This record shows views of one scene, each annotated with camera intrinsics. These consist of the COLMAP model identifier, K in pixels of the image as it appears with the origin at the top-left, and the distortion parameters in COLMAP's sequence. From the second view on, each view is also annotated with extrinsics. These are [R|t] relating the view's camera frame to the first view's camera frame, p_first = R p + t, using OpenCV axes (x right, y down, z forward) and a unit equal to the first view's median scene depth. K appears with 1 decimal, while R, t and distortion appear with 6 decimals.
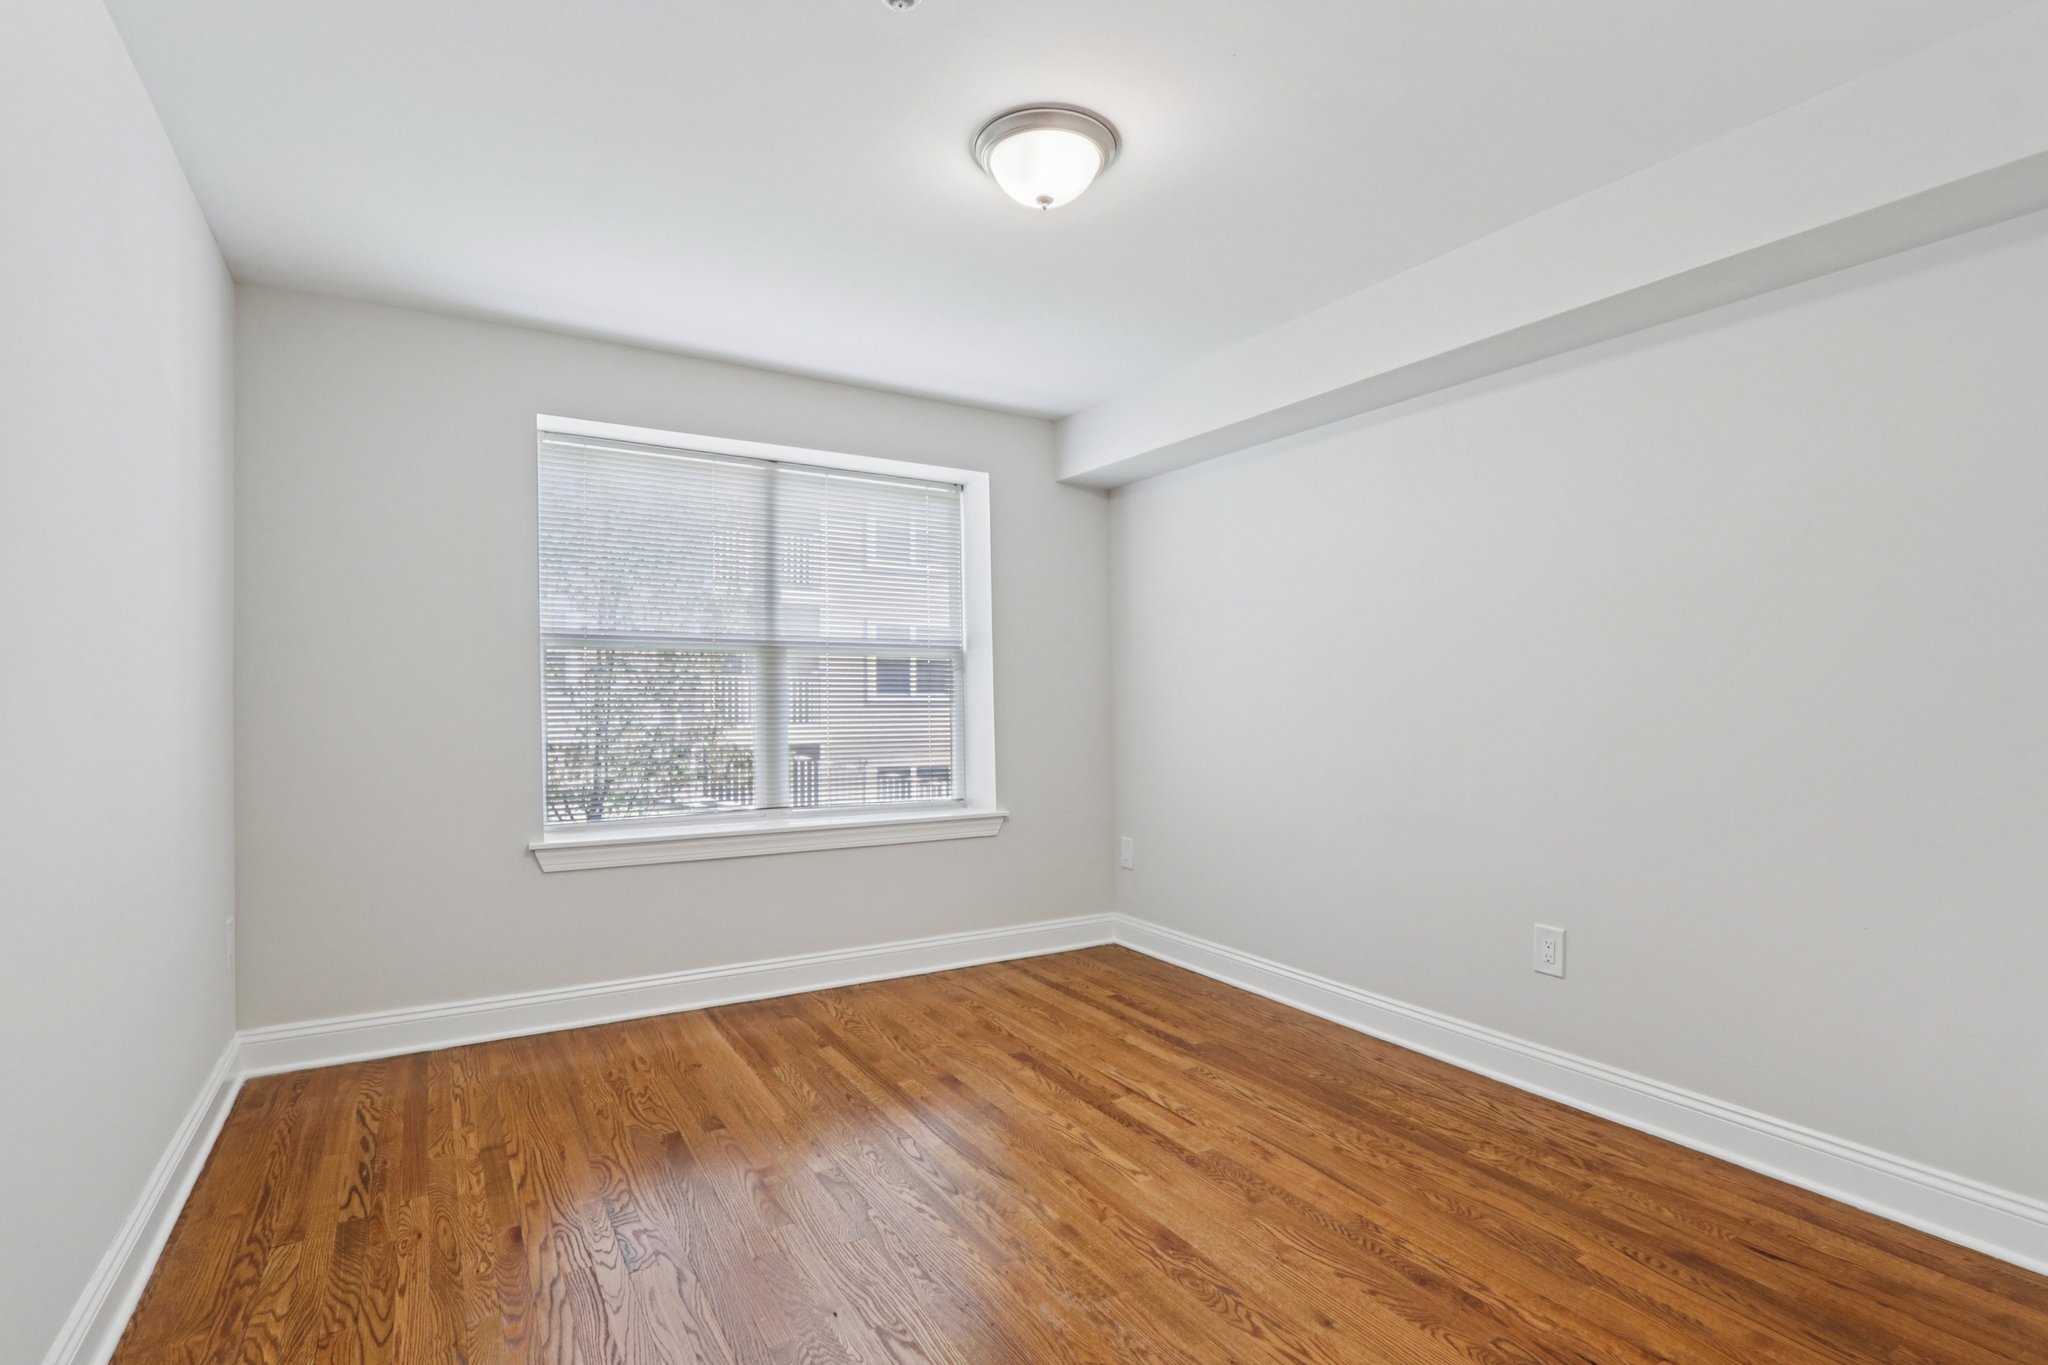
lens RADIAL K [[970.8, 0, 1013.6], [0, 970.8, 685.3], [0, 0, 1]] dist [-0.021220, 0.007298]
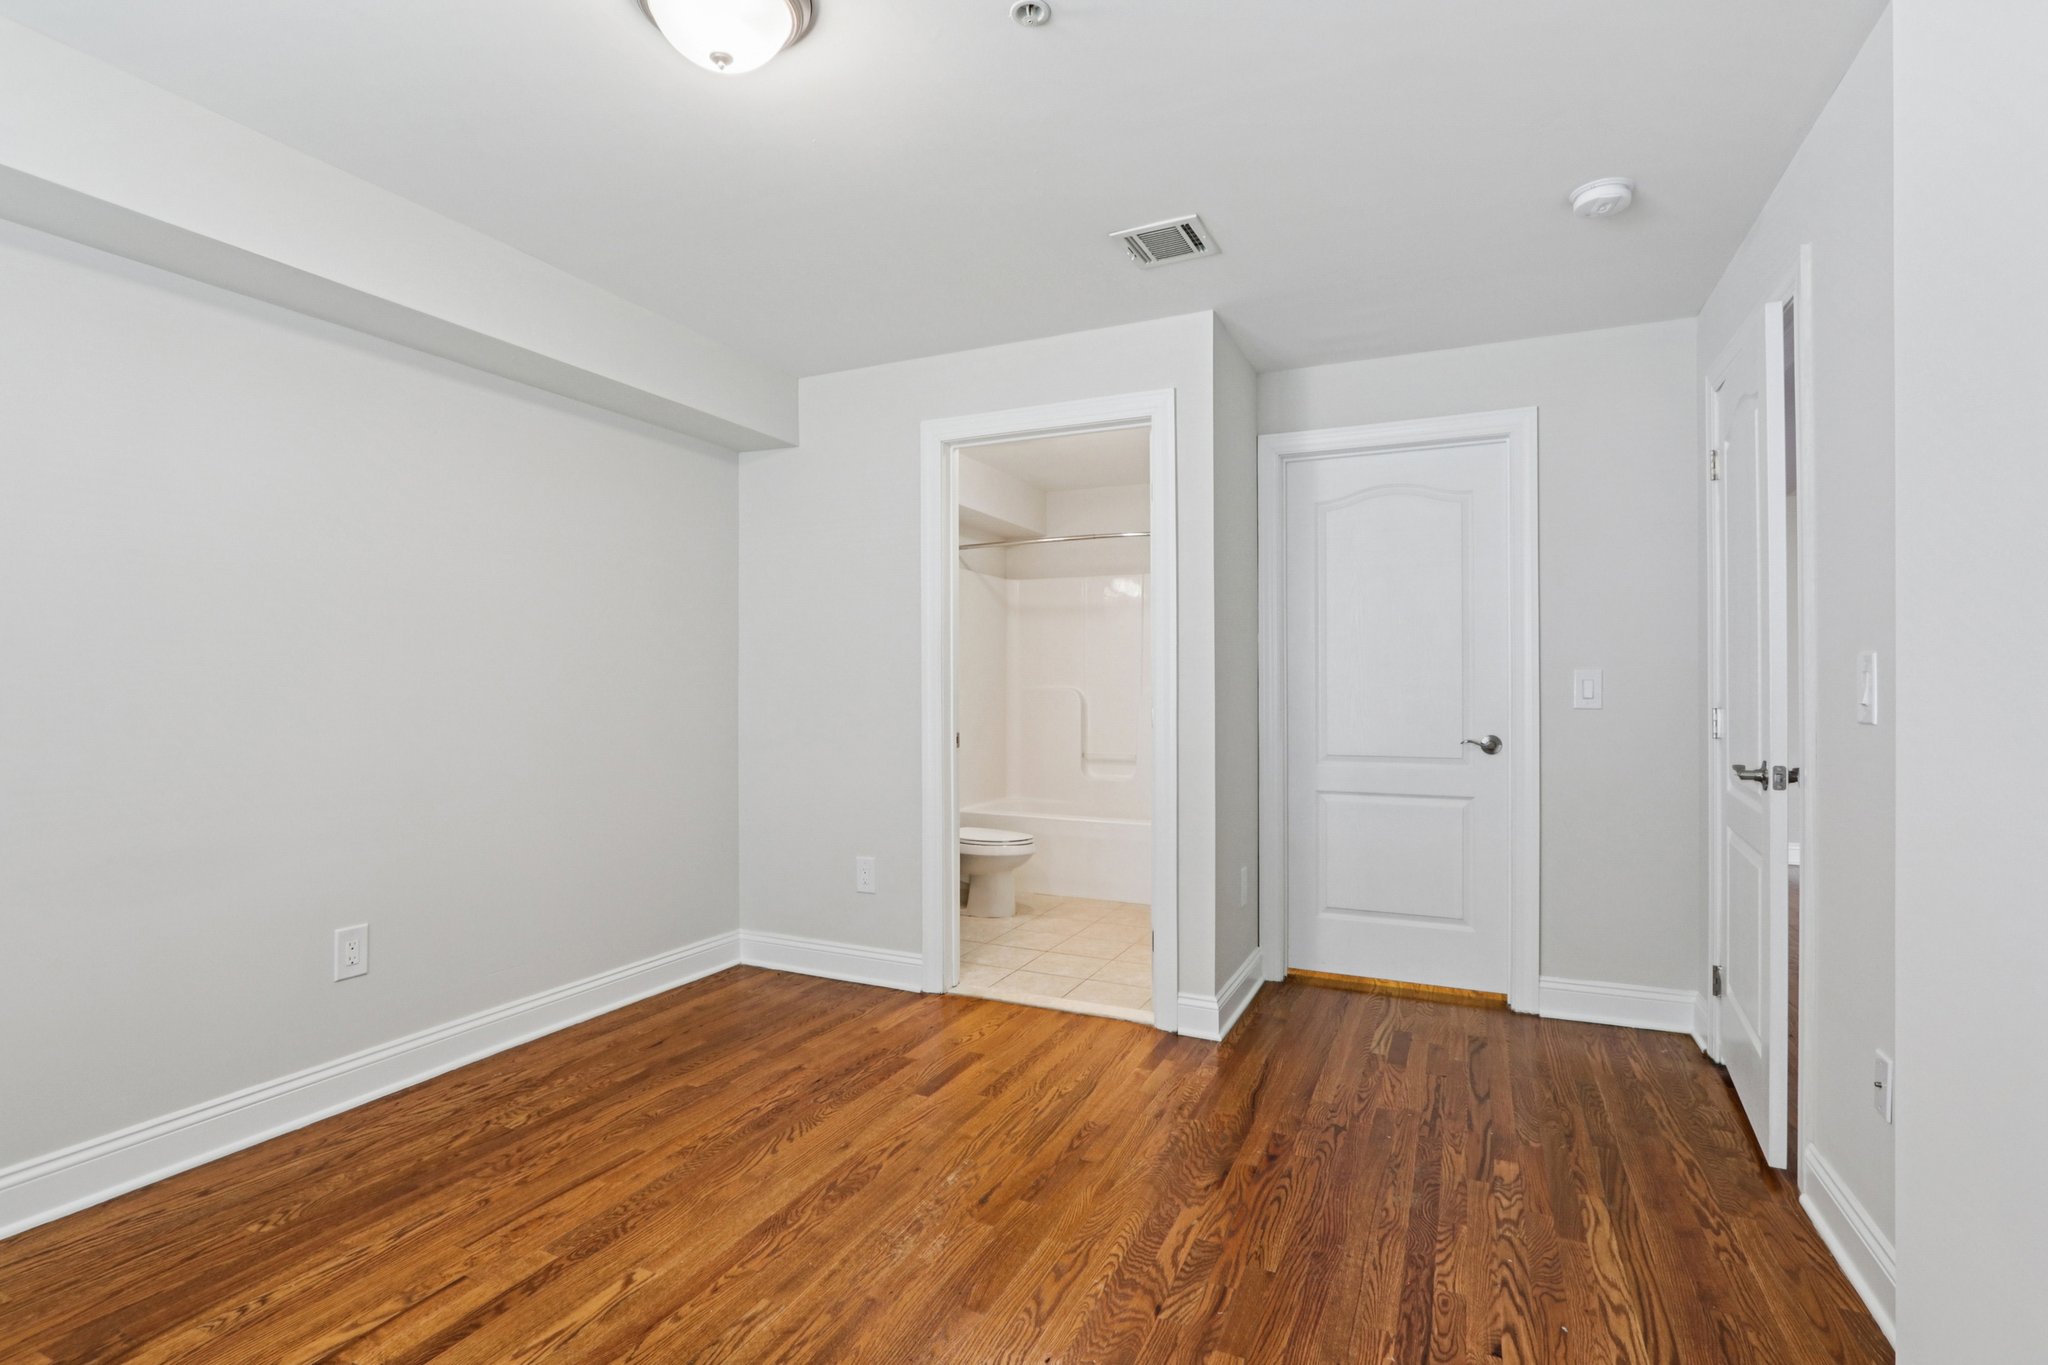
lens RADIAL K [[970.8, 0, 1014.2], [0, 970.8, 683.4], [0, 0, 1]] dist [-0.021220, 0.007298]
pose [[-0.558011, 0.001704, 0.829832, -0.697884], [-0.012505, 0.999867, -0.010462, 0.014240], [-0.829740, -0.016215, -0.557915, 1.164226]]
